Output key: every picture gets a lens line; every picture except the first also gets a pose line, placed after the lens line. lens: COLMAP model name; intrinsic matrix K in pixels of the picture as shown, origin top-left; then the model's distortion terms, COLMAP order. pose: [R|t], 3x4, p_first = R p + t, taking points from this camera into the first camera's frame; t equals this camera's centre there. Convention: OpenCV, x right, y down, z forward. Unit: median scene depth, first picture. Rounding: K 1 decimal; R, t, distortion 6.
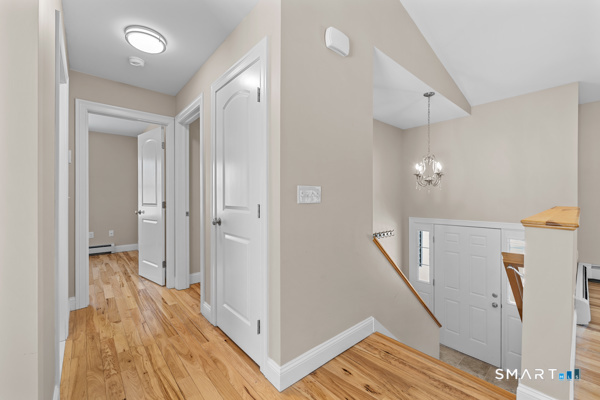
lens RADIAL K [[248.2, 0, 300.3], [0, 248.2, 198.5], [0, 0, 1]] dist [-0.001052, -0.000194]
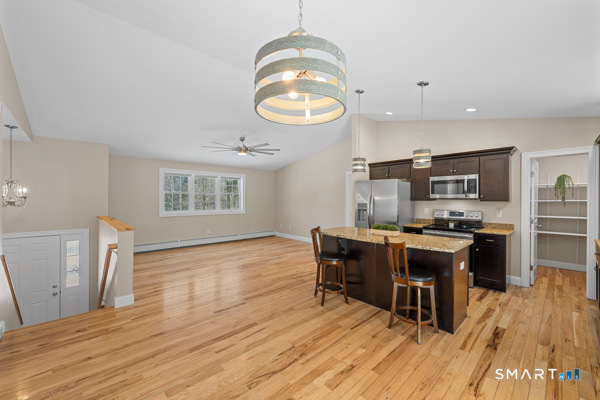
lens RADIAL K [[248.2, 0, 300.3], [0, 248.2, 198.5], [0, 0, 1]] dist [-0.001052, -0.000194]
pose [[-0.032962, -0.001451, 0.999456, -0.661813], [-0.000908, 0.999999, 0.001422, -0.090250], [-0.999456, -0.000860, -0.032963, -0.295197]]
